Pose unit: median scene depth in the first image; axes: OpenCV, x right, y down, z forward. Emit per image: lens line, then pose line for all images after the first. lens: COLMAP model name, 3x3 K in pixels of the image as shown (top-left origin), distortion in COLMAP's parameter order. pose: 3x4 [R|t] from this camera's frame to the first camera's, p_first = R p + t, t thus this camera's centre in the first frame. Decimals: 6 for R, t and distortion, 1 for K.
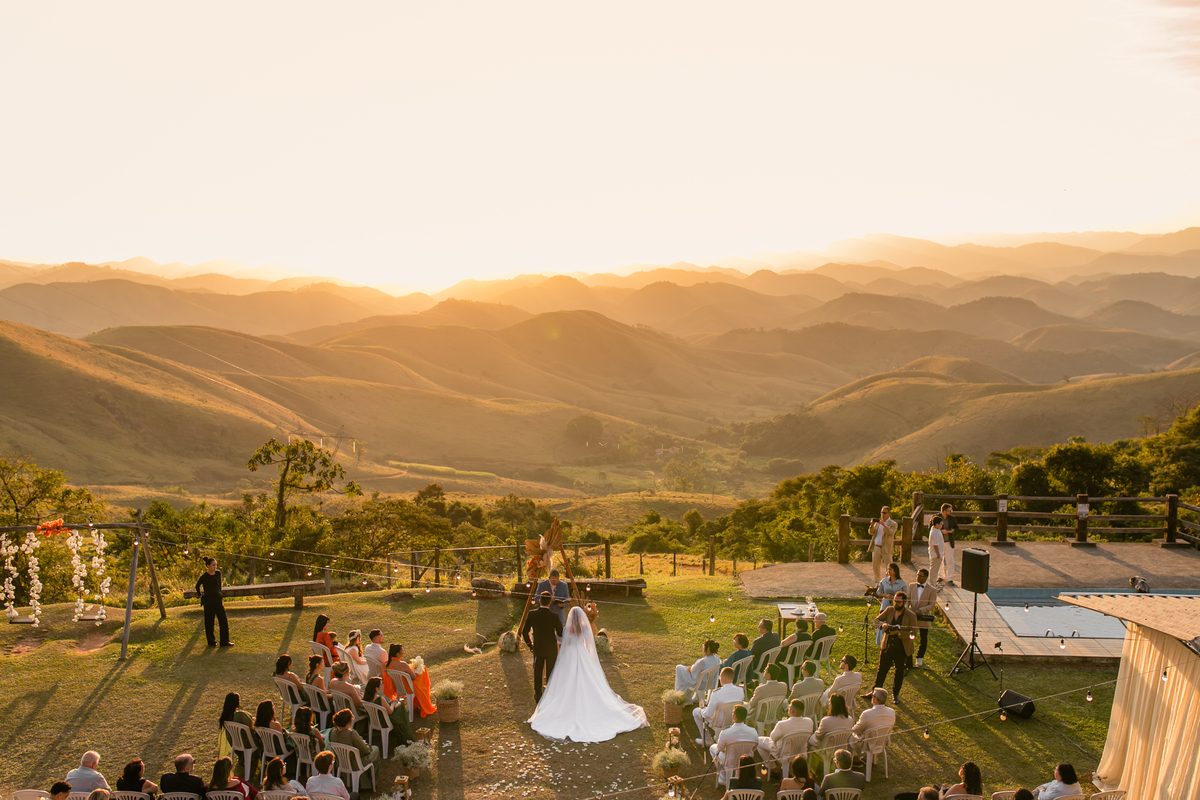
lens RADIAL K [[1174.4, 0, 600.0], [0, 1174.4, 400.0], [0, 0, 1]] dist [-0.018535, 0.005335]
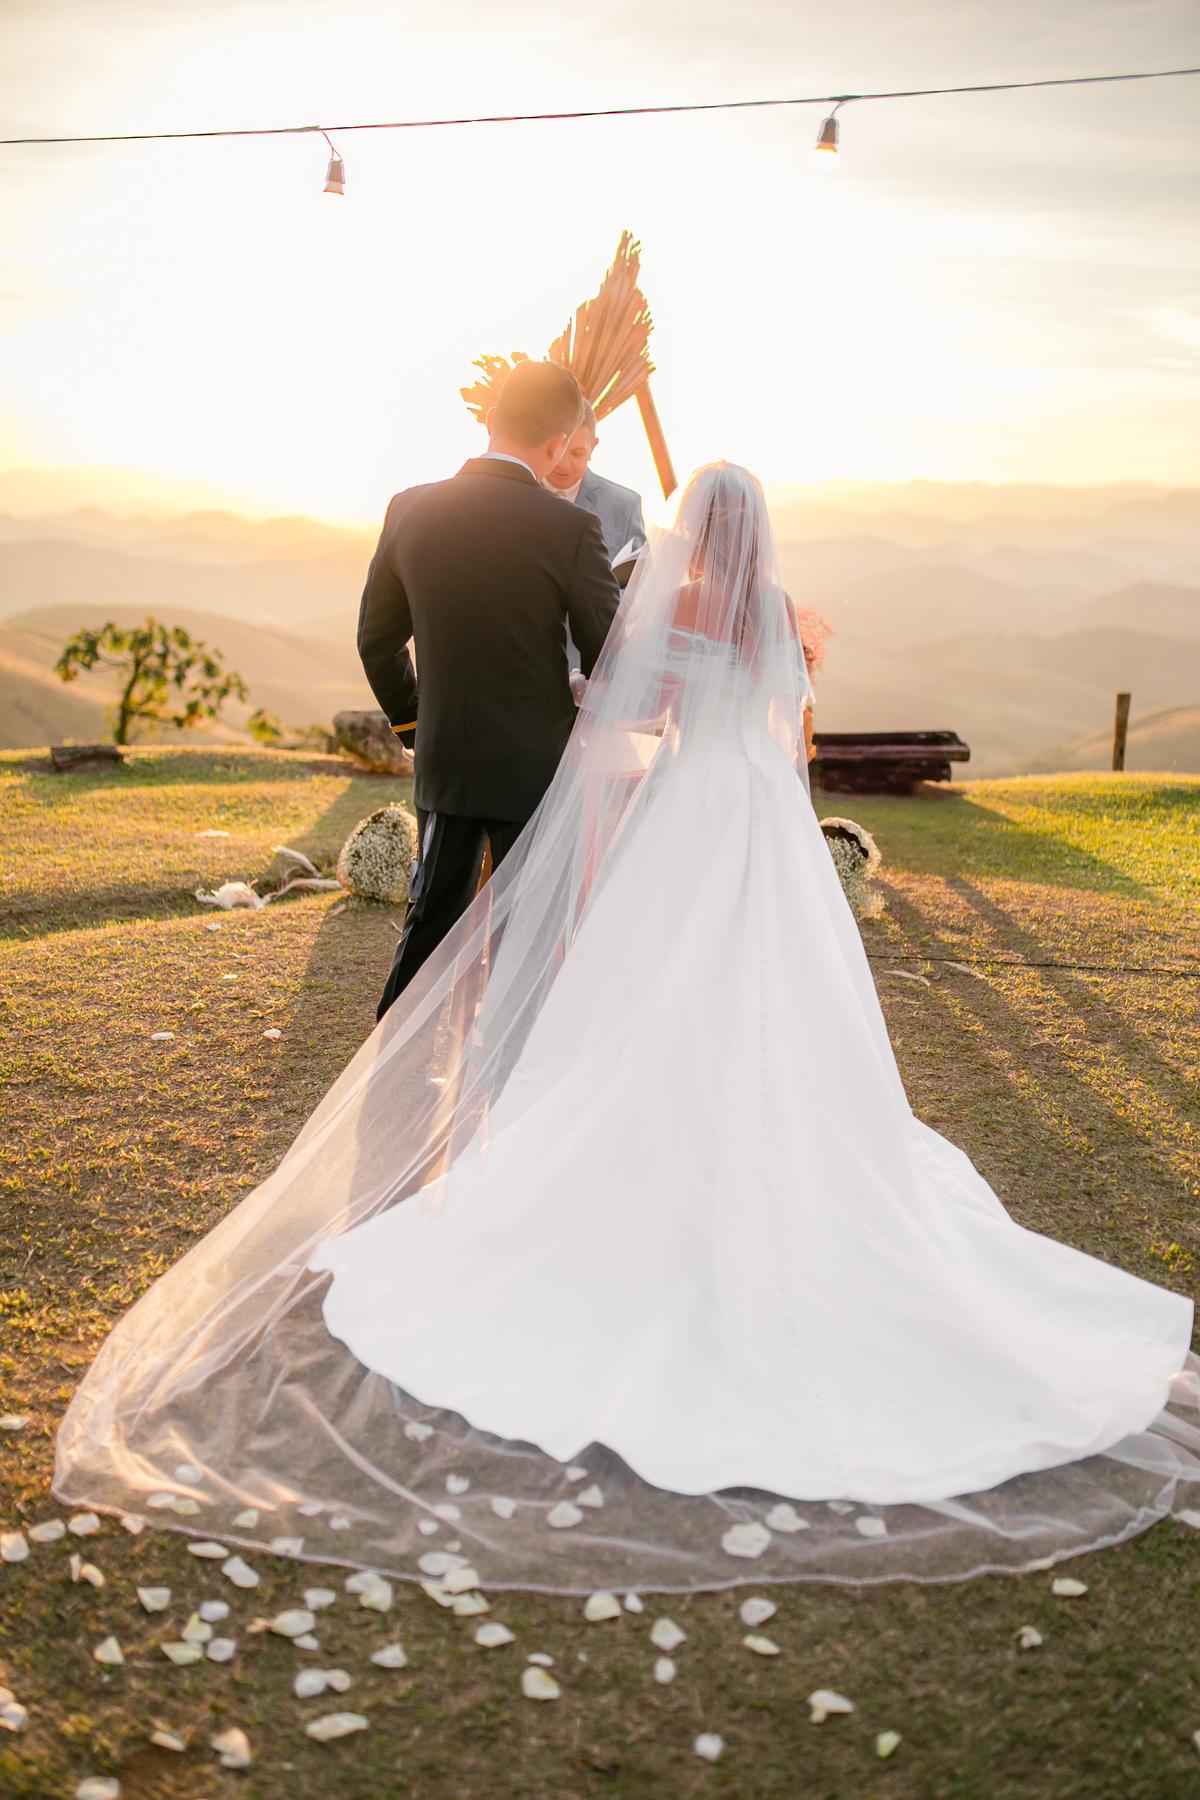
lens RADIAL K [[1720.6, 0, 600.8], [0, 1720.6, 910.8], [0, 0, 1]] dist [-0.048794, 0.132037]
pose [[0.995758, 0.036090, -0.084641, -0.014378], [-0.027255, 0.994276, 0.103308, 0.212462], [0.087885, -0.100563, 0.991042, 0.811502]]
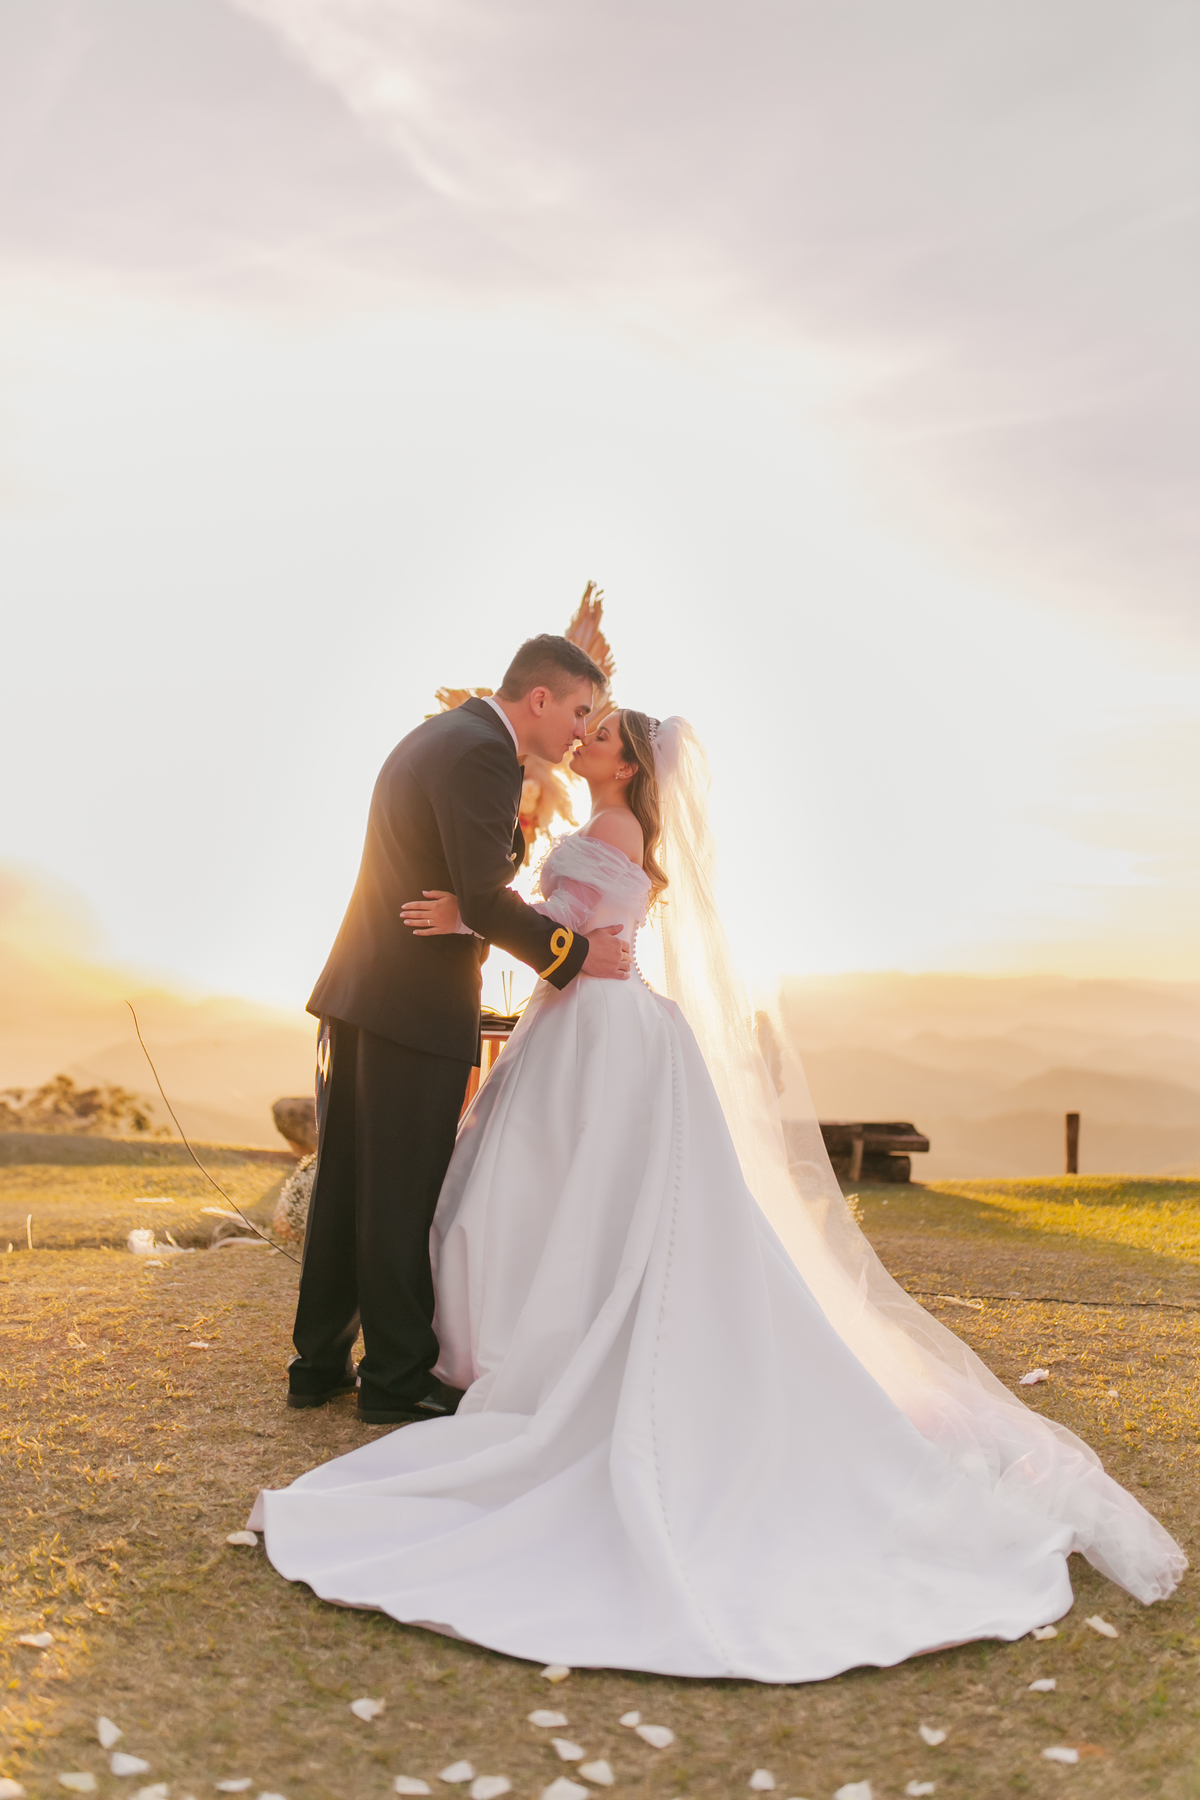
lens RADIAL K [[1714.6, 0, 600.4], [0, 1714.6, 873.7], [0, 0, 1]] dist [-0.007479, 0.008353]
pose [[0.998356, 0.021830, -0.053003, -0.020850], [-0.031850, 0.980029, -0.196285, 0.241295], [0.047660, 0.197650, 0.979113, 0.828297]]
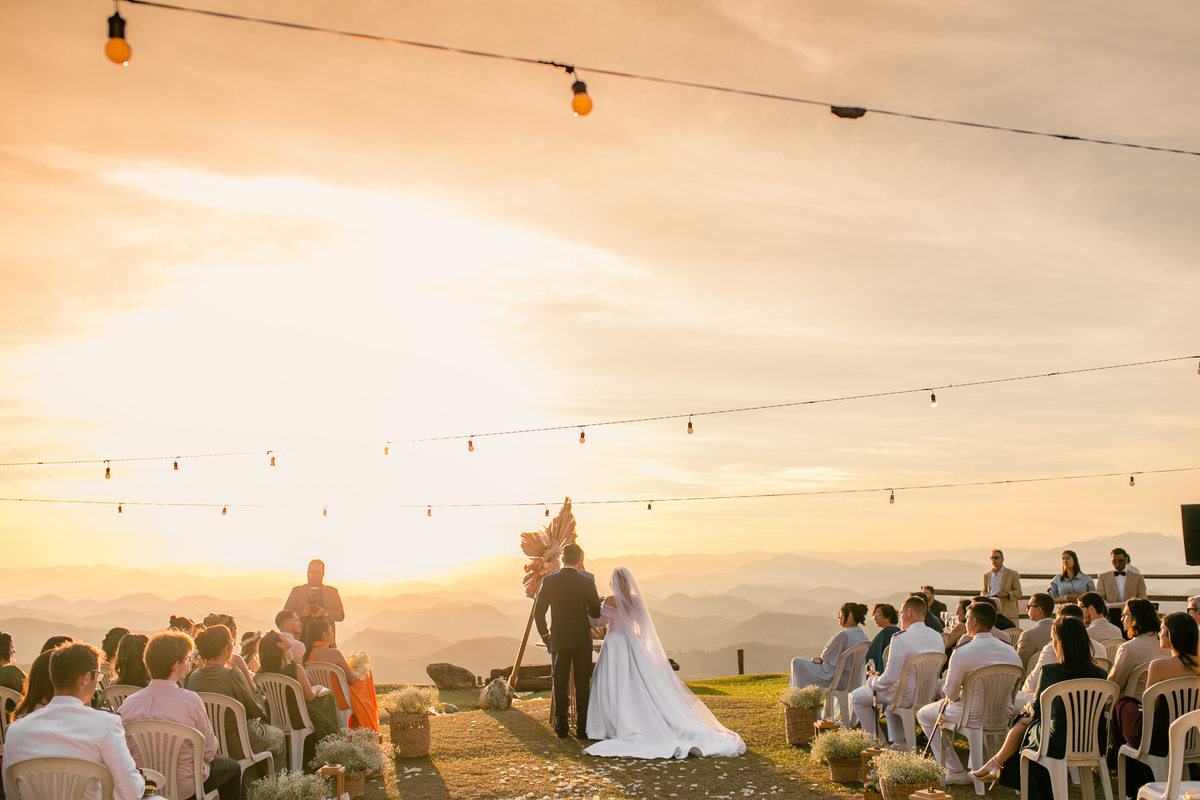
lens RADIAL K [[1147.0, 0, 598.3], [0, 1147.0, 400.4], [0, 0, 1]] dist [-0.048794, 0.132037]
pose [[0.997211, -0.015785, 0.072945, -0.076249], [0.035332, 0.960764, -0.275107, 0.261972], [-0.065740, 0.276917, 0.958642, 0.415139]]
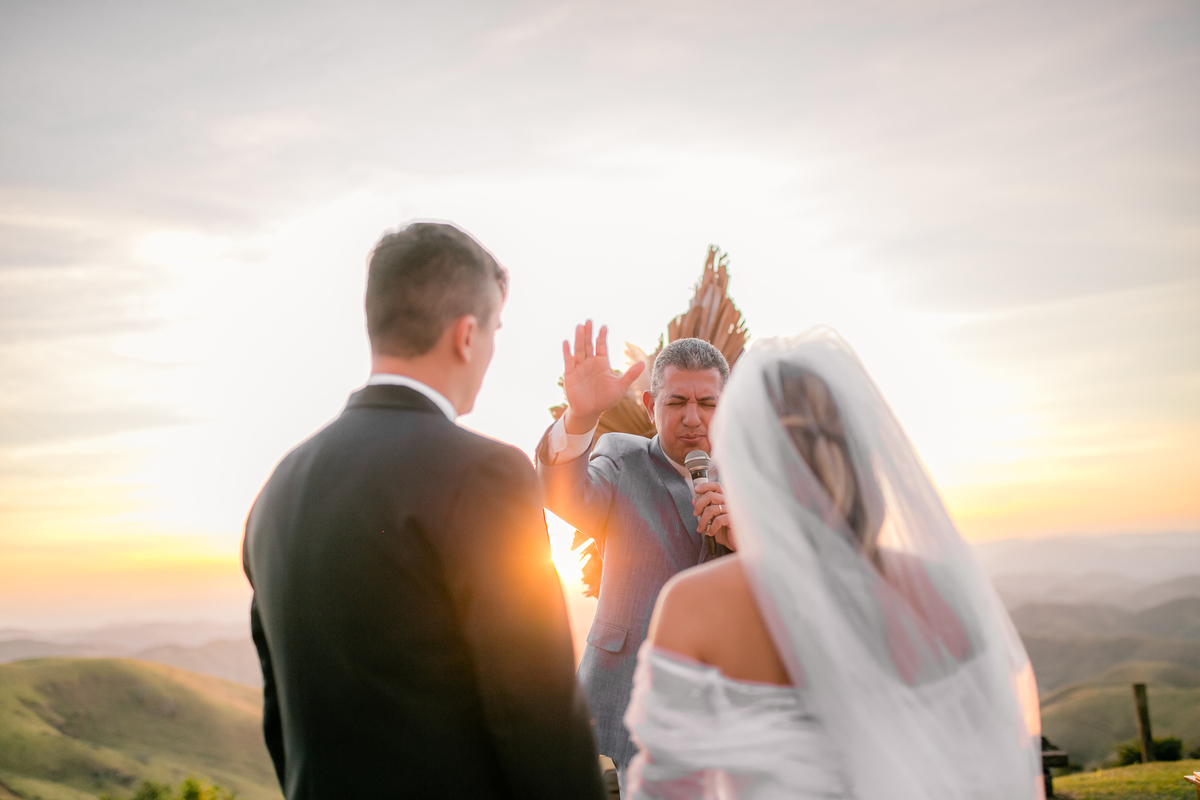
lens RADIAL K [[1143.1, 0, 600.0], [0, 1143.1, 400.0], [0, 0, 1]] dist [-0.007479, 0.008353]
pose [[0.989274, -0.073863, -0.126020, -0.038571], [0.035999, 0.959405, -0.279725, 0.203235], [0.141566, 0.272188, 0.951773, 0.954947]]
